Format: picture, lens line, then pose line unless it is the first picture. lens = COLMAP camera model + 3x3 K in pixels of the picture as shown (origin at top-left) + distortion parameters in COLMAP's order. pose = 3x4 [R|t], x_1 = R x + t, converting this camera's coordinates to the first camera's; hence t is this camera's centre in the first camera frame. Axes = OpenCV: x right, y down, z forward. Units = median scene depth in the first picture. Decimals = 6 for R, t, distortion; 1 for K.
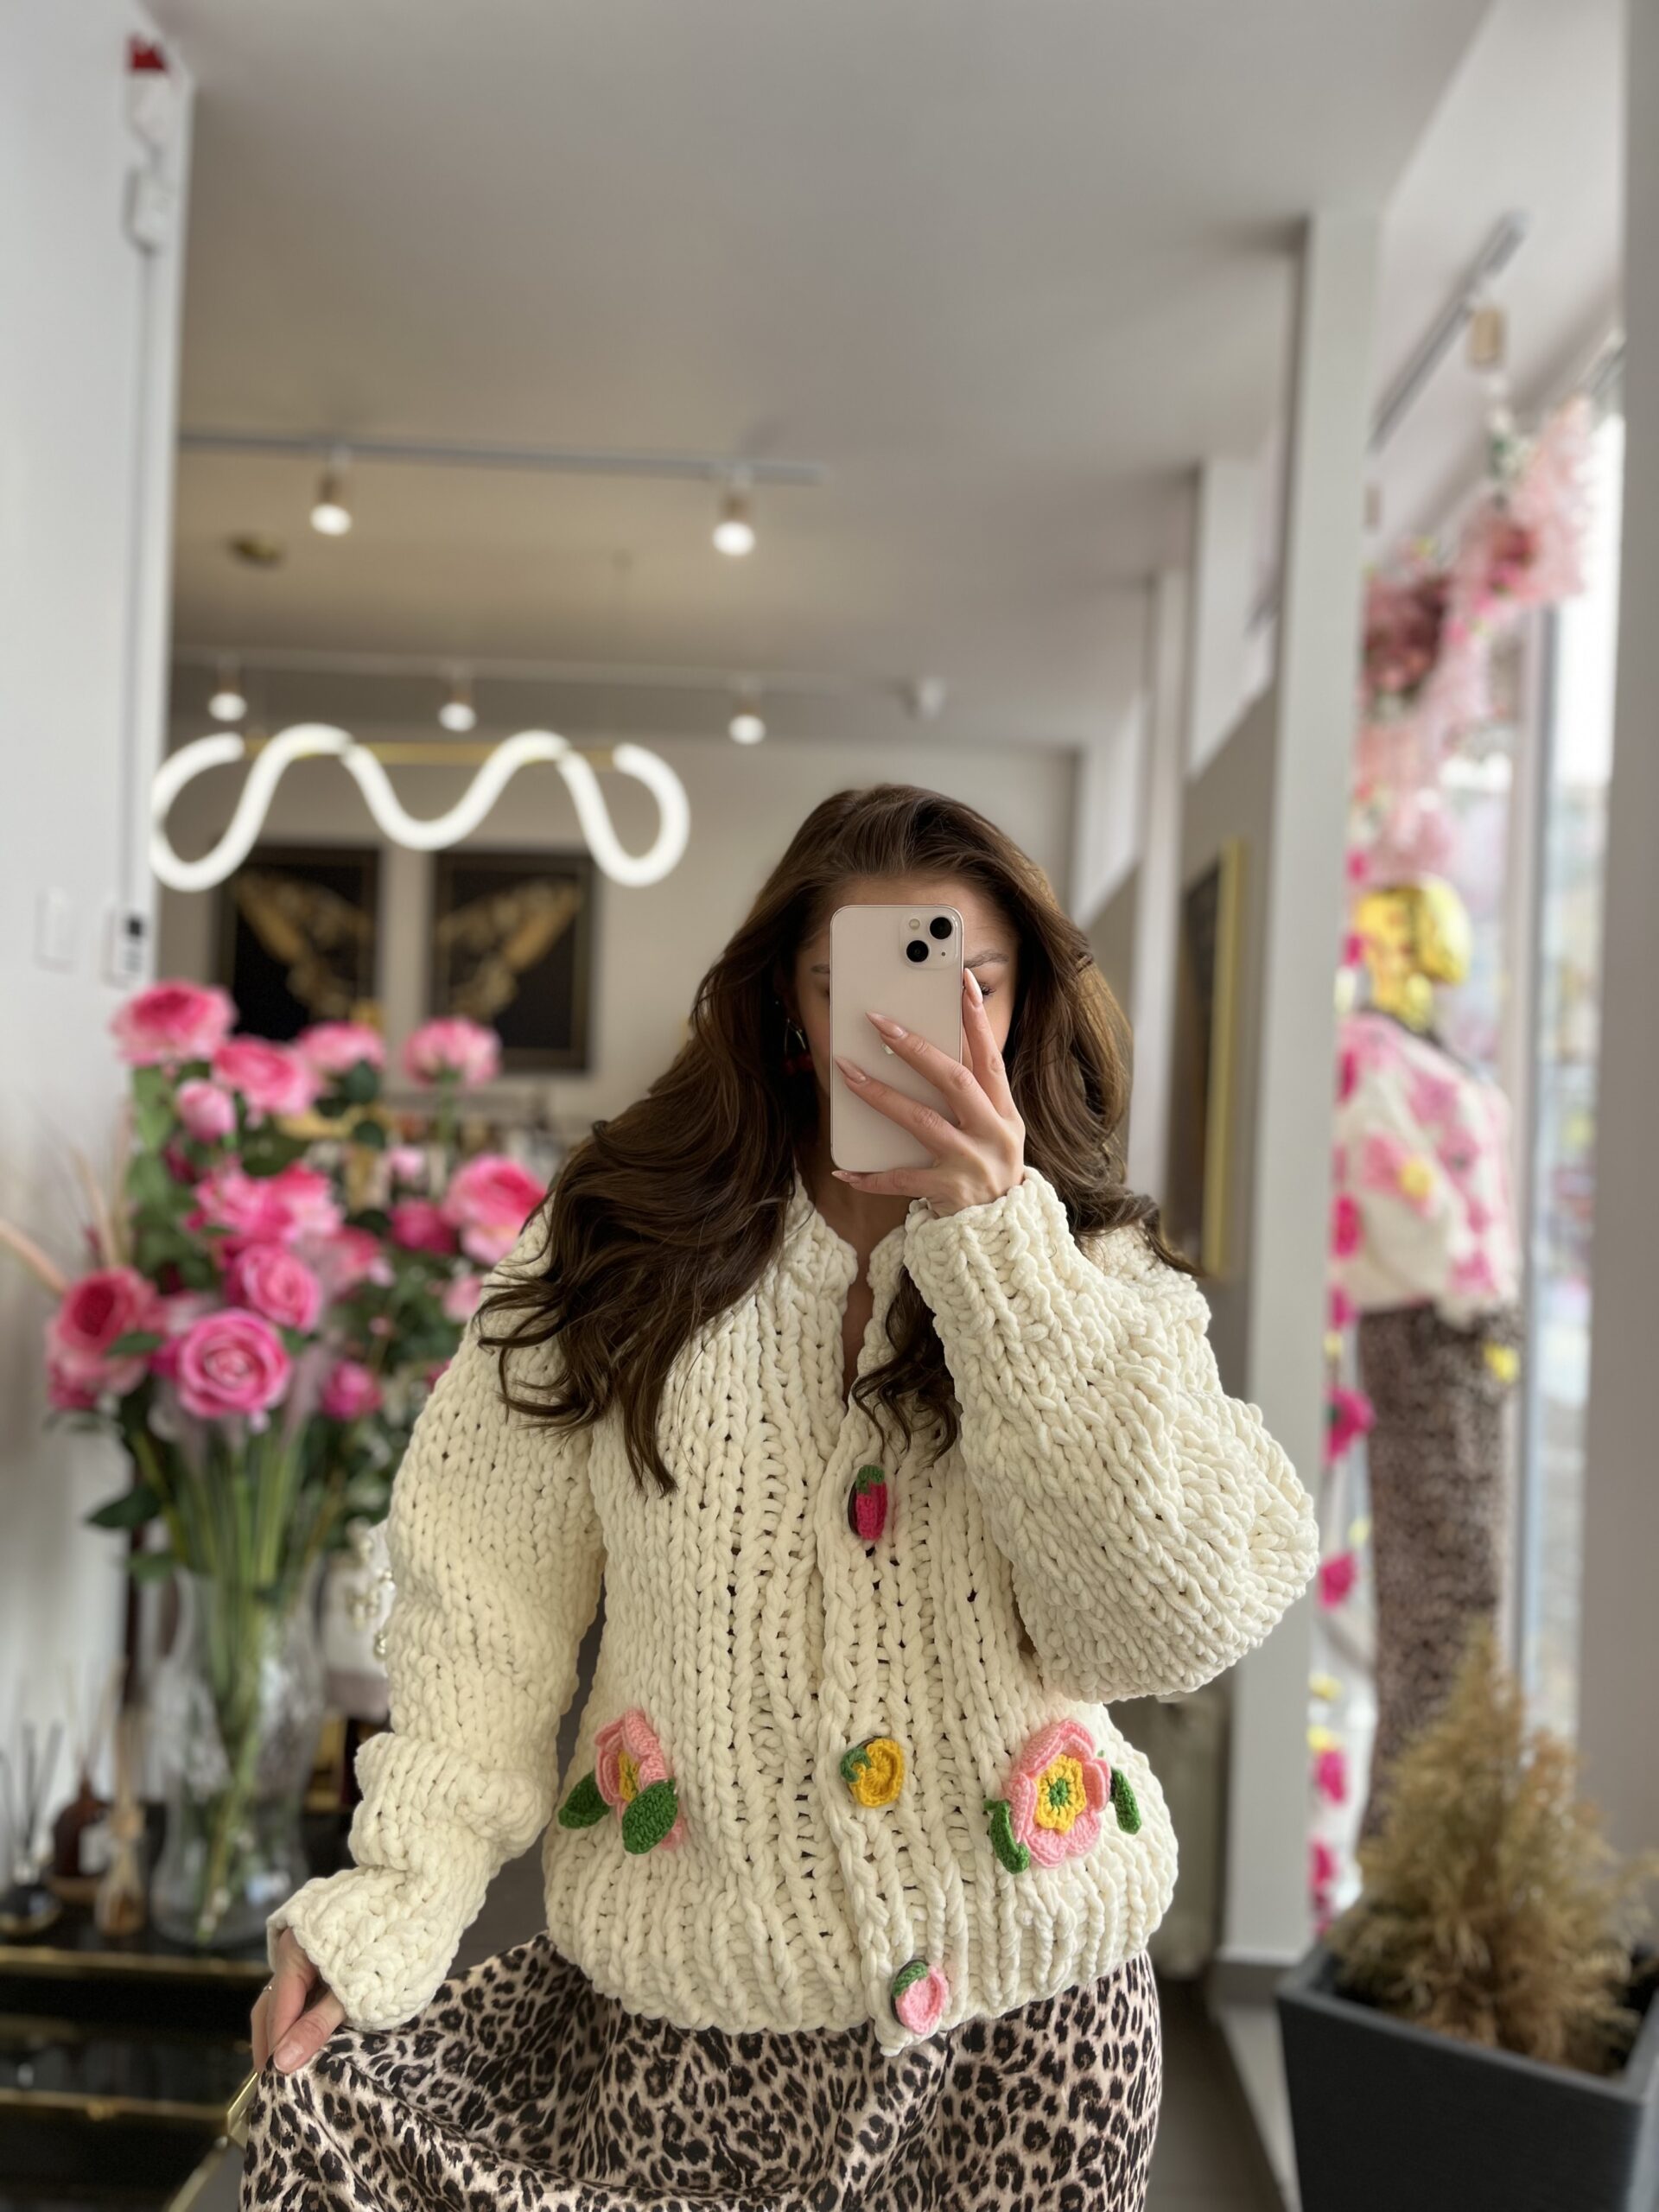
lens RADIAL K [[1661.4, 0, 829.5], [0, 1661.4, 1106.0], [0, 0, 1]] dist [0.020989, -0.000764]
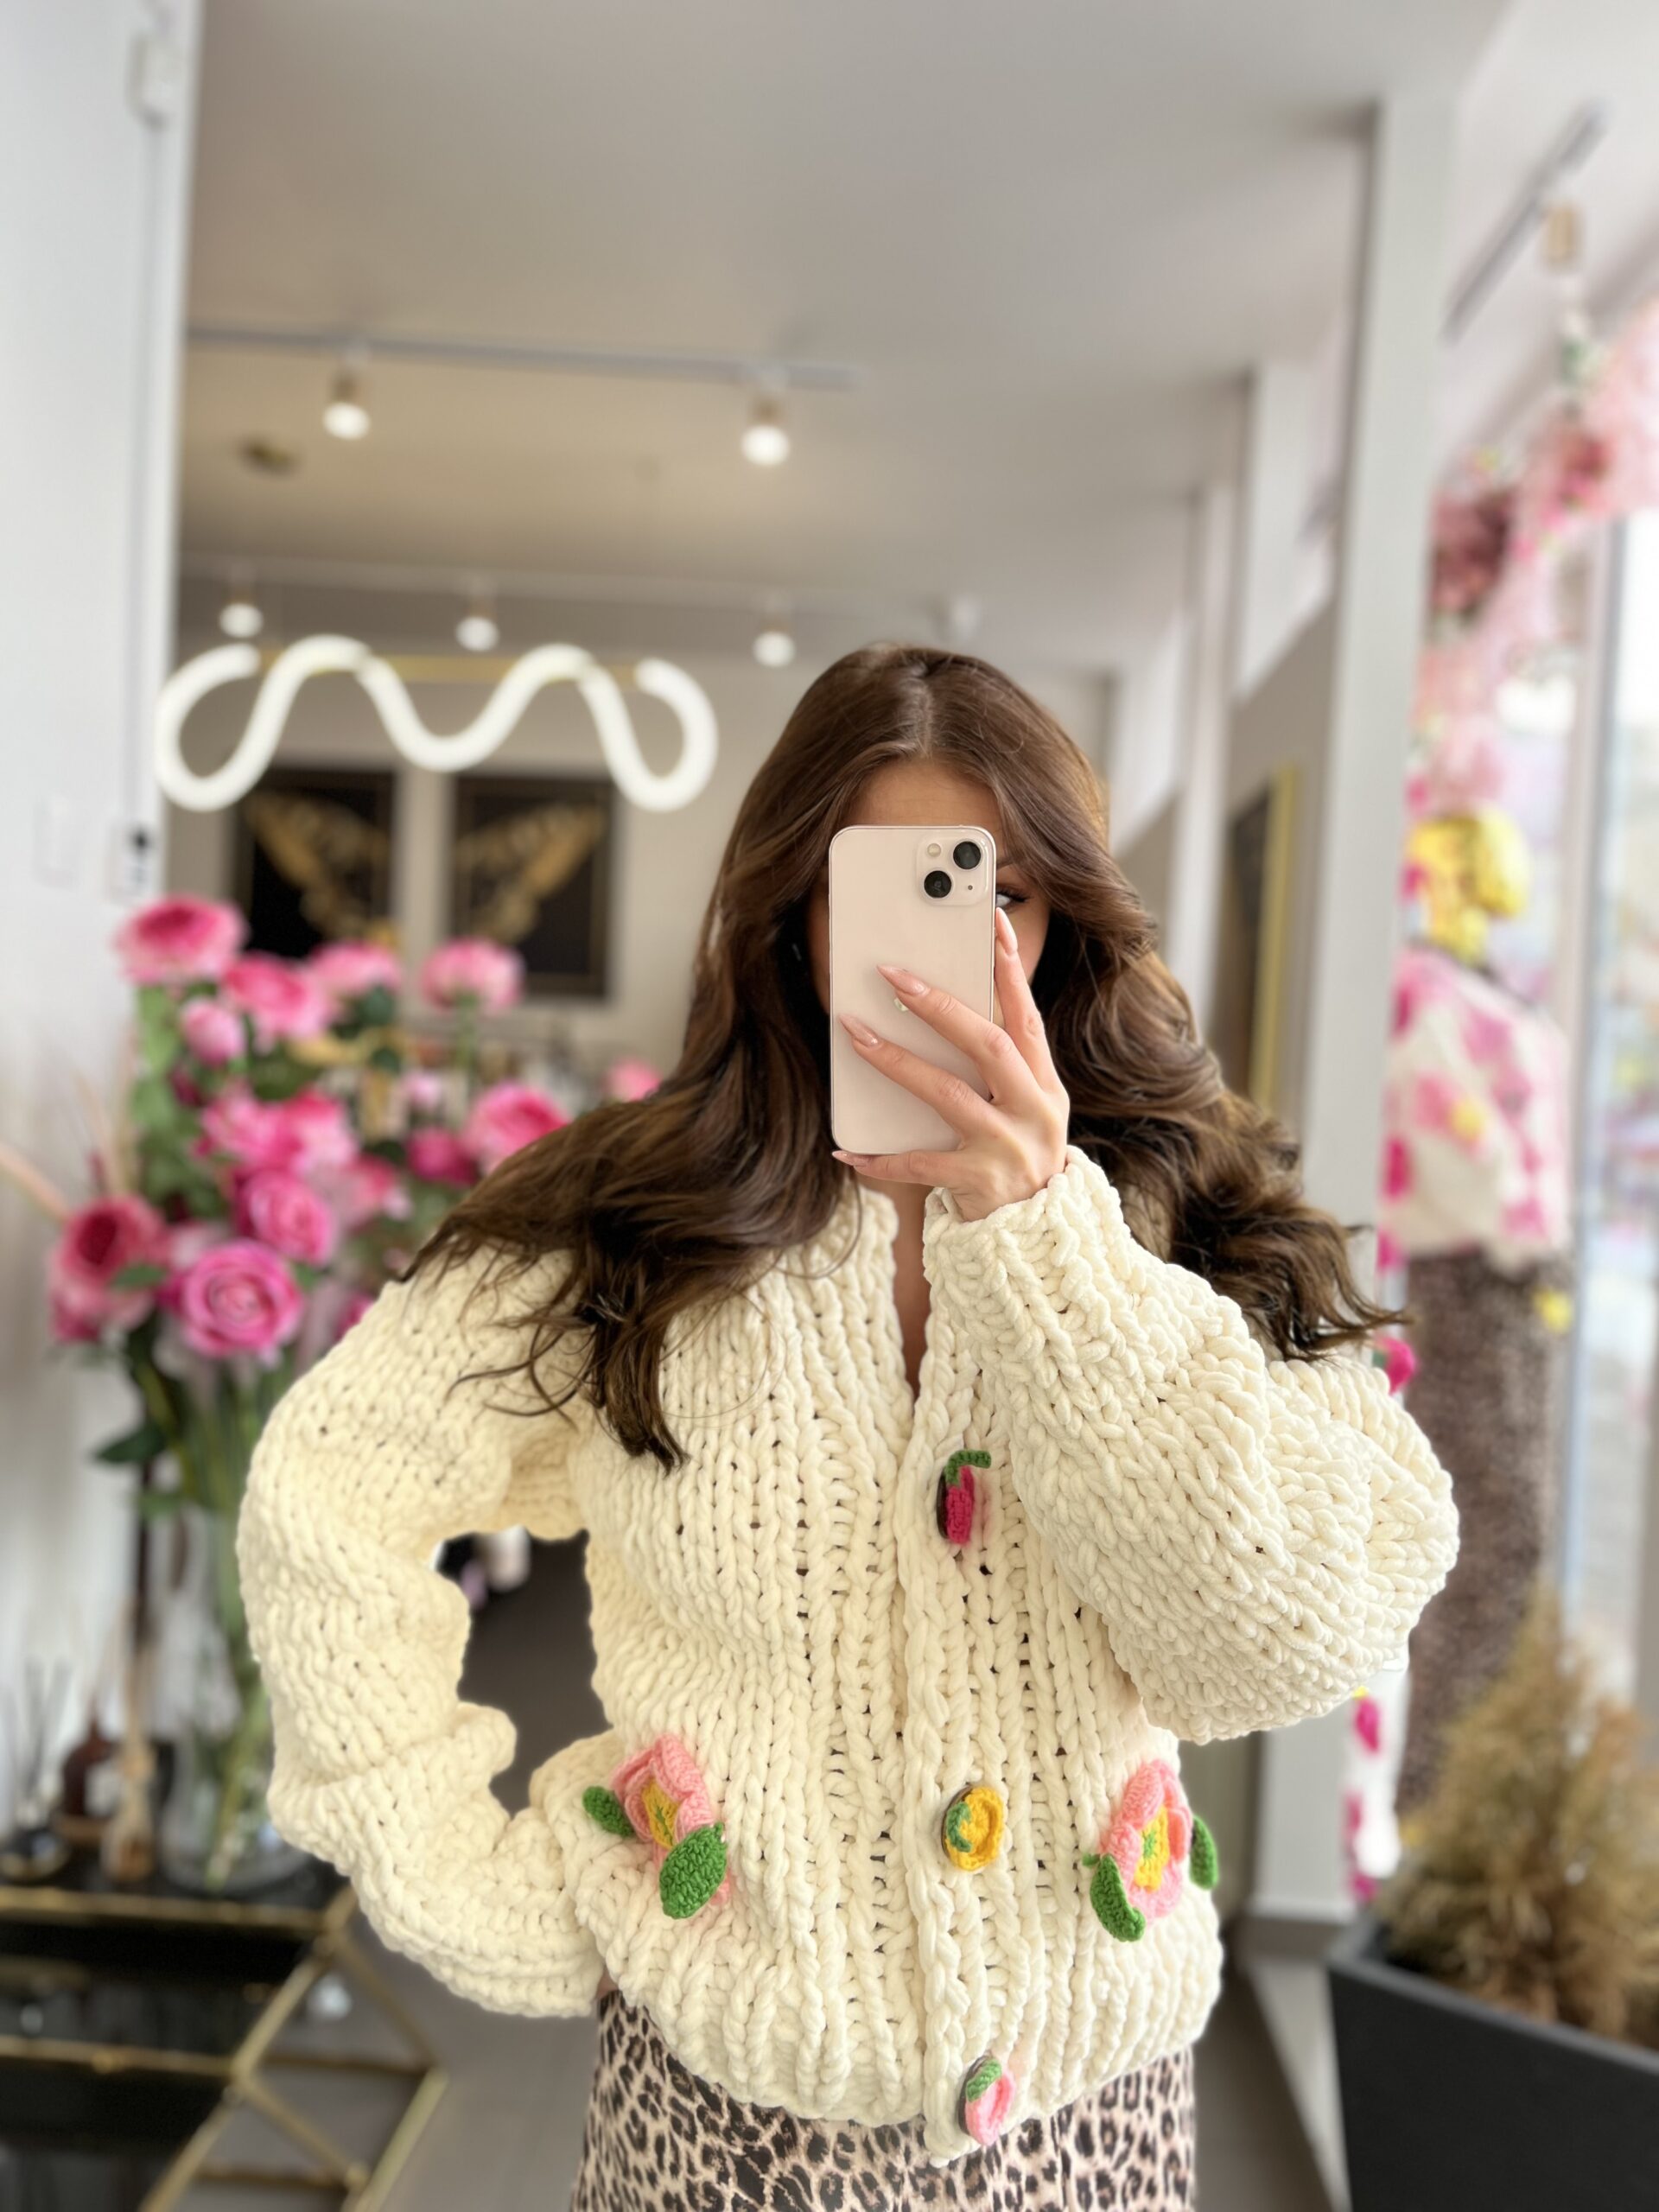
lens RADIAL K [[1530.5, 0, 829.5], [0, 1530.5, 1106.0], [0, 0, 1]] dist [0.001686, 0.000353]
pose [[0.999921, 0.011703, 0.004544, -0.022962], [-0.011884, 0.999049, 0.041940, 0.003263], [-0.004049, -0.041991, 0.999110, 0.115579]]
